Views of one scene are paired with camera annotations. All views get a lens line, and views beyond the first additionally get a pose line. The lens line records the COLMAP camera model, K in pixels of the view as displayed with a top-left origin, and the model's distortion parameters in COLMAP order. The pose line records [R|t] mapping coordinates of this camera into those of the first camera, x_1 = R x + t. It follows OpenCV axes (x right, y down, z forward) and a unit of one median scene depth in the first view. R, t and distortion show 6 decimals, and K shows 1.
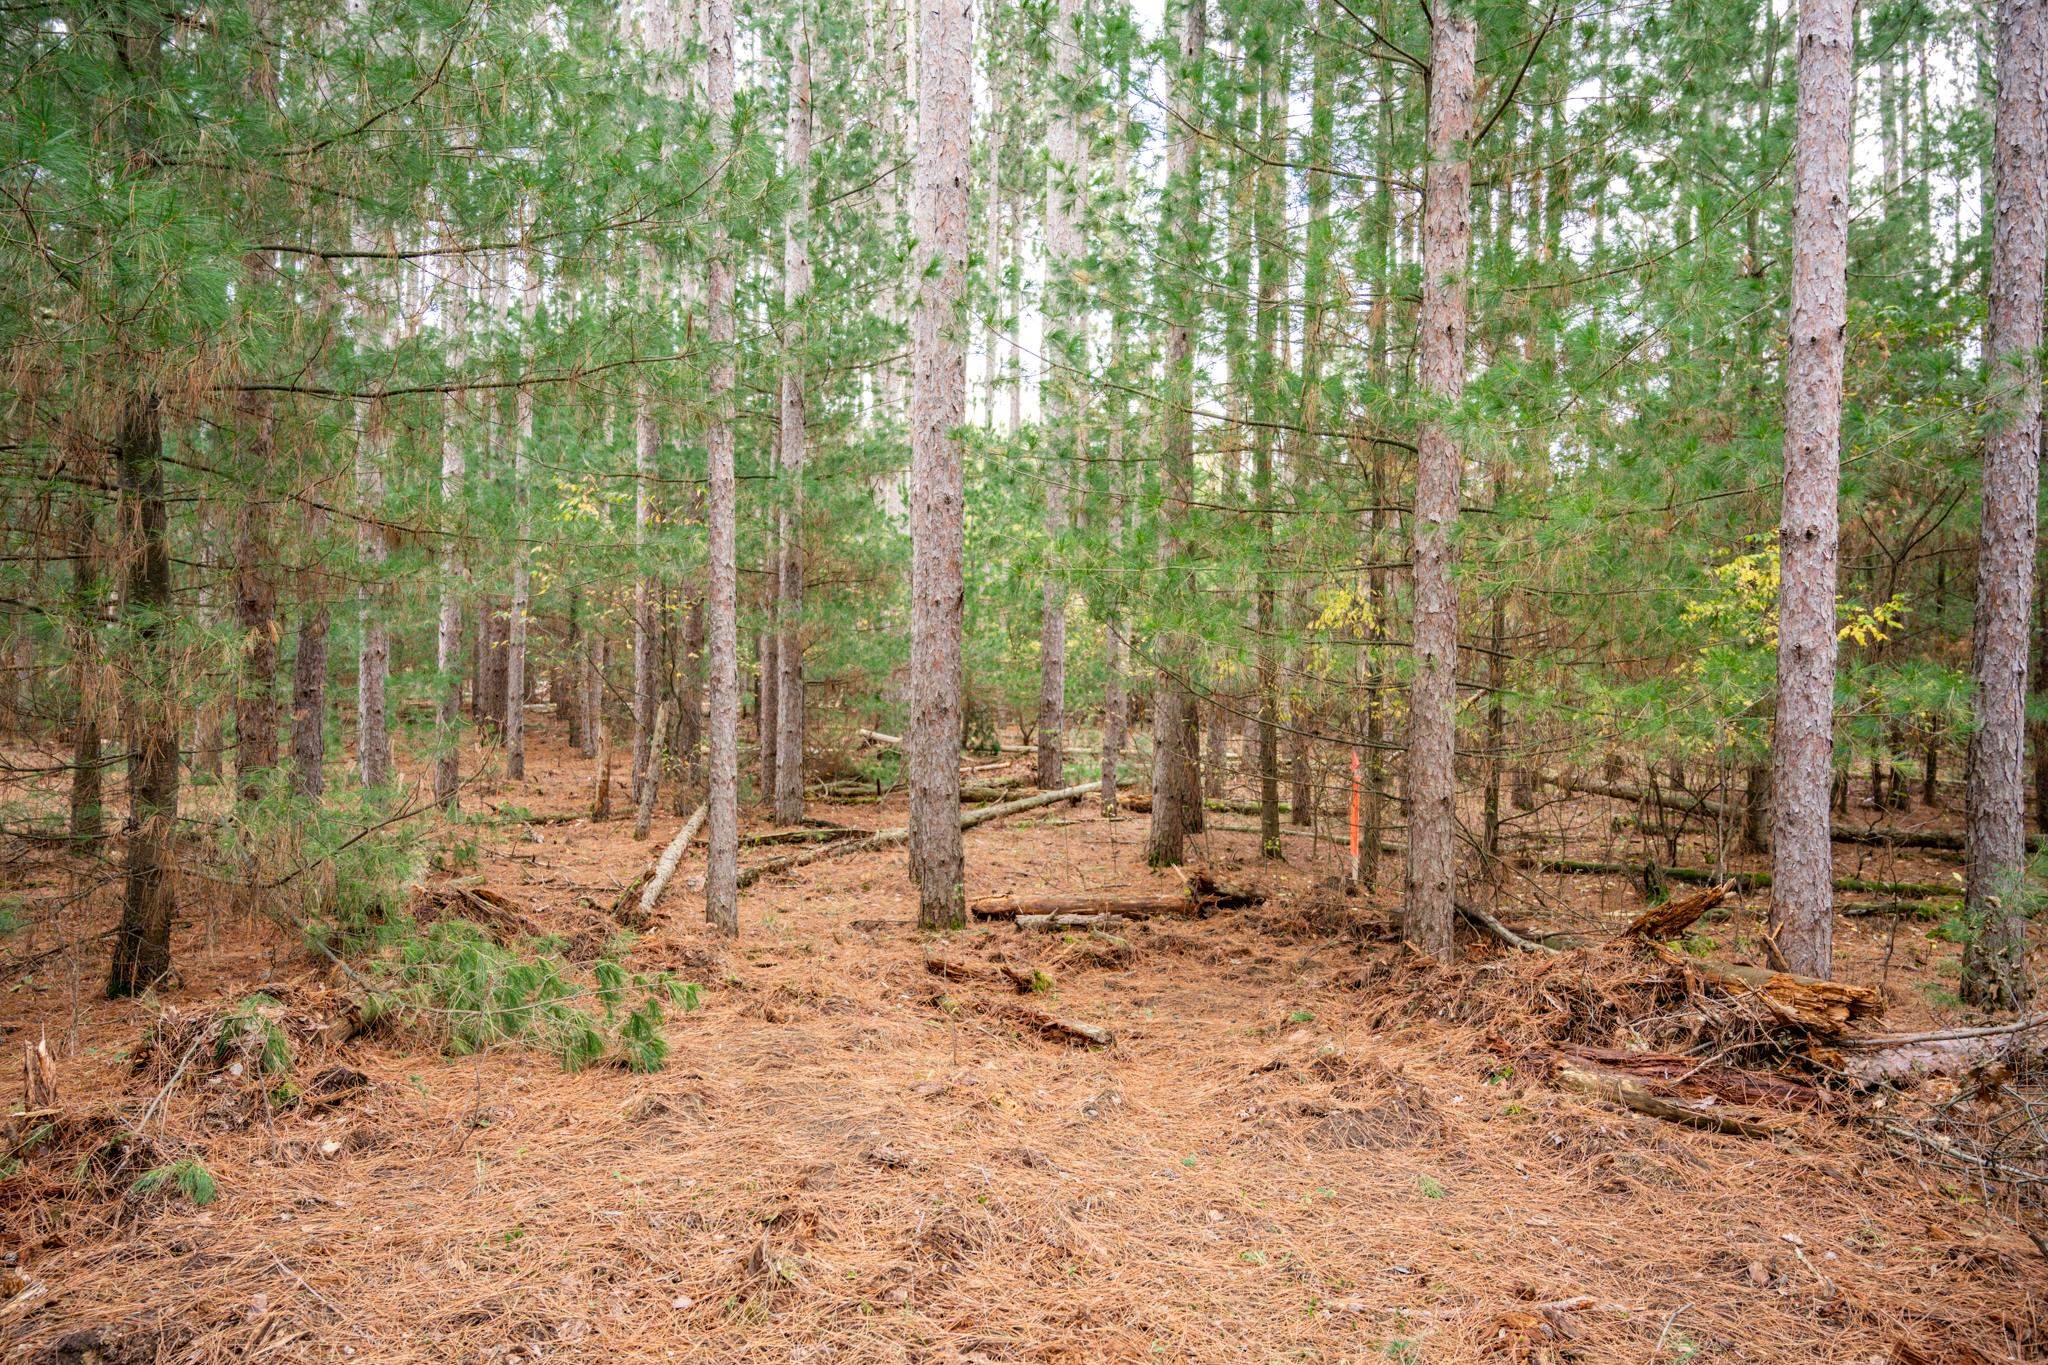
lens RADIAL K [[1387.6, 0, 1027.6], [0, 1387.6, 683.5], [0, 0, 1]] dist [-0.006740, 0.004661]
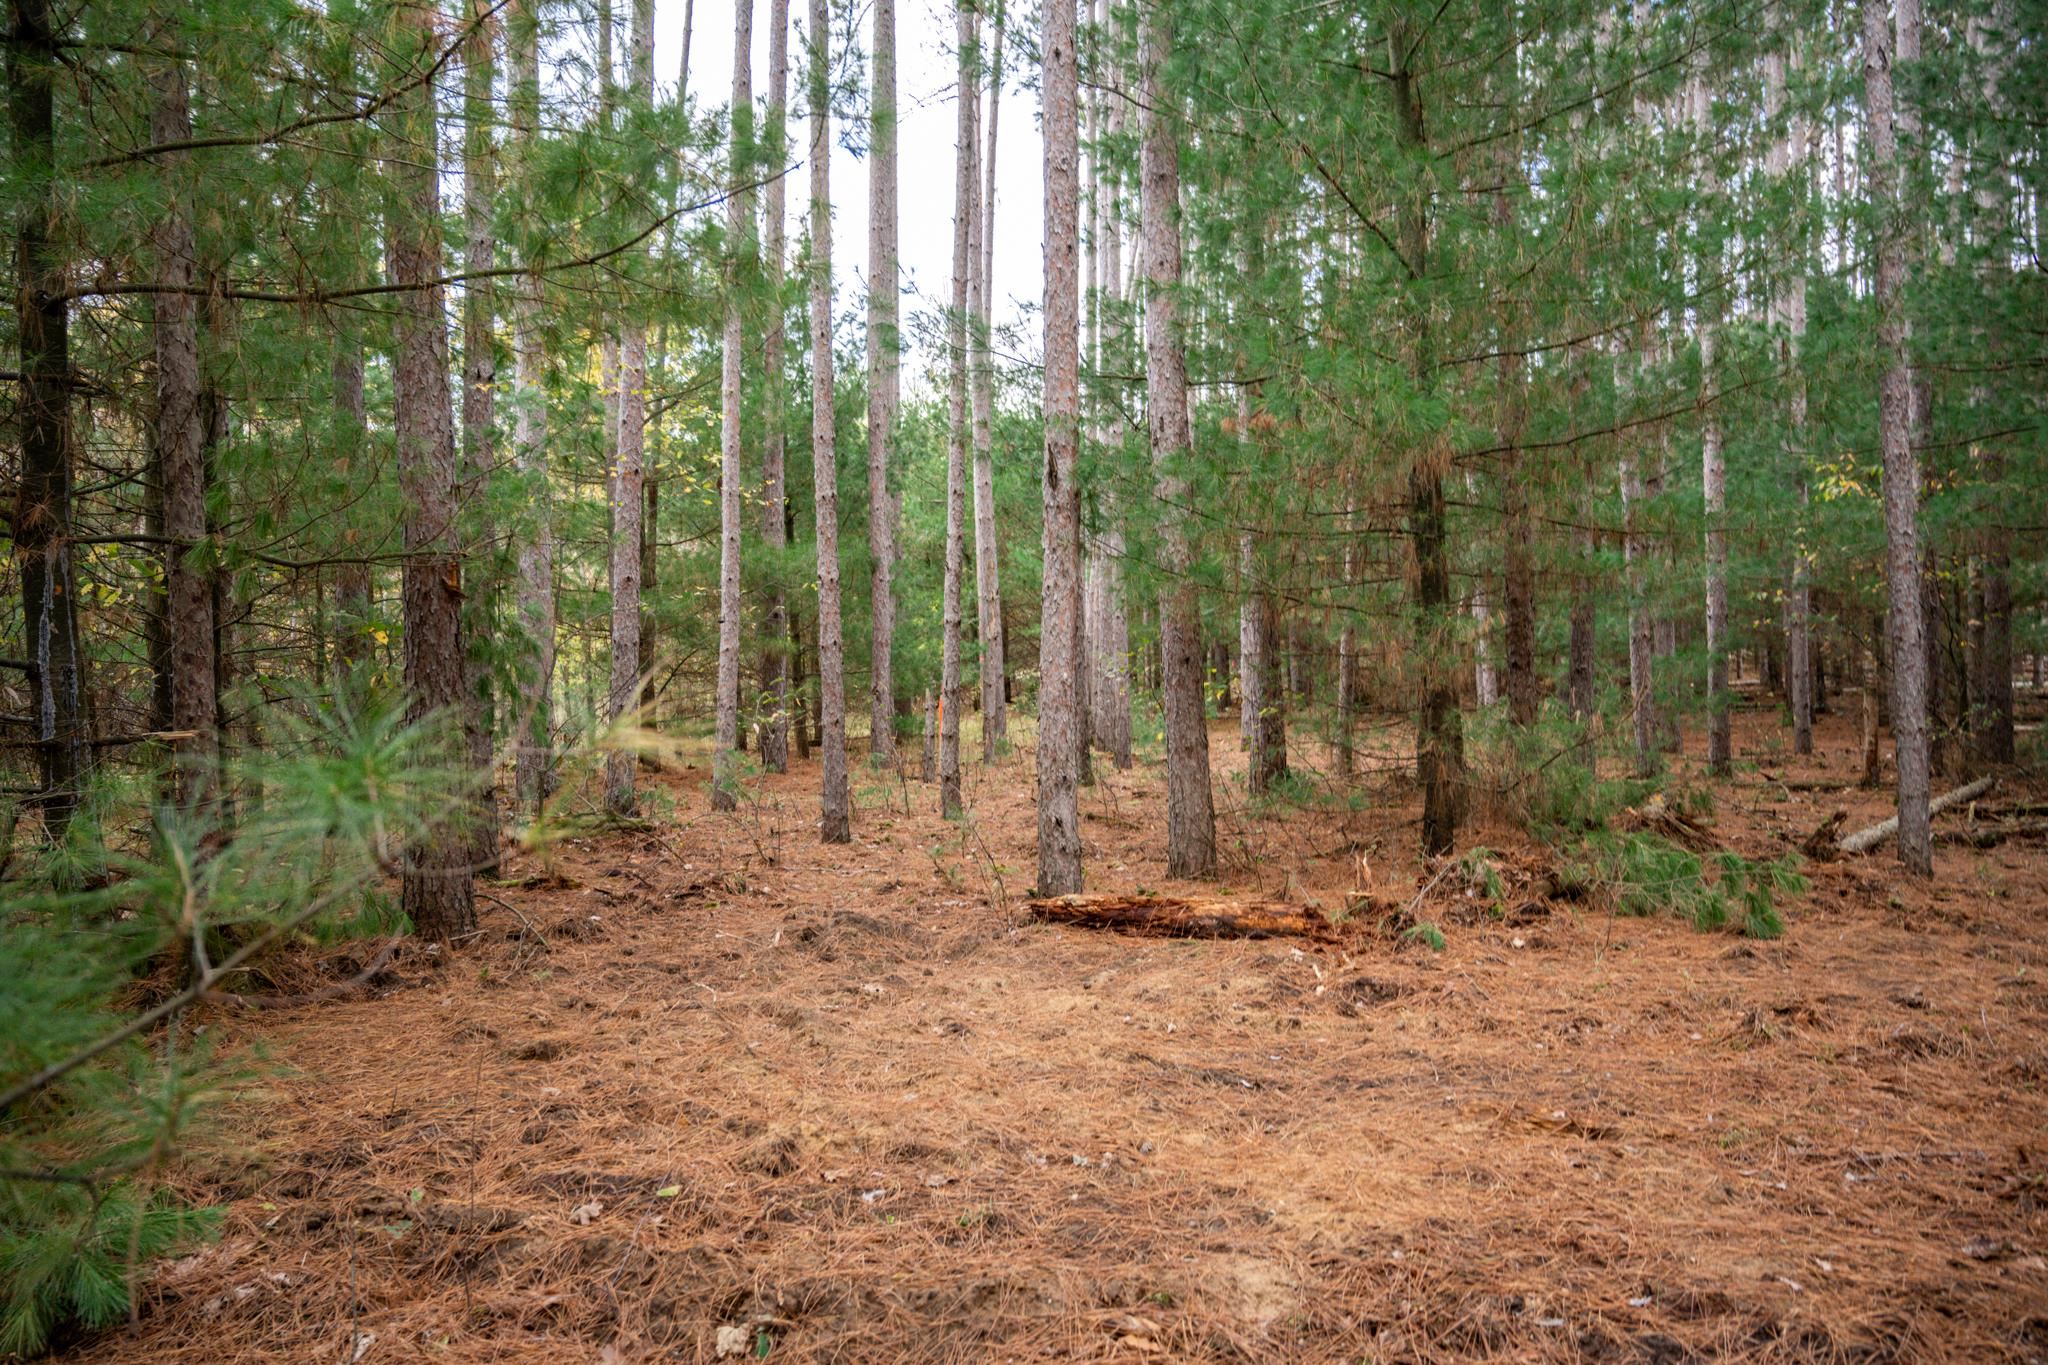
lens RADIAL K [[1387.6, 0, 1024.5], [0, 1387.6, 684.1], [0, 0, 1]] dist [-0.006740, 0.004661]
pose [[0.615327, -0.025028, -0.787874, 0.360822], [0.029261, 0.999532, -0.008899, 0.038861], [0.787728, -0.017578, 0.615772, -0.362152]]
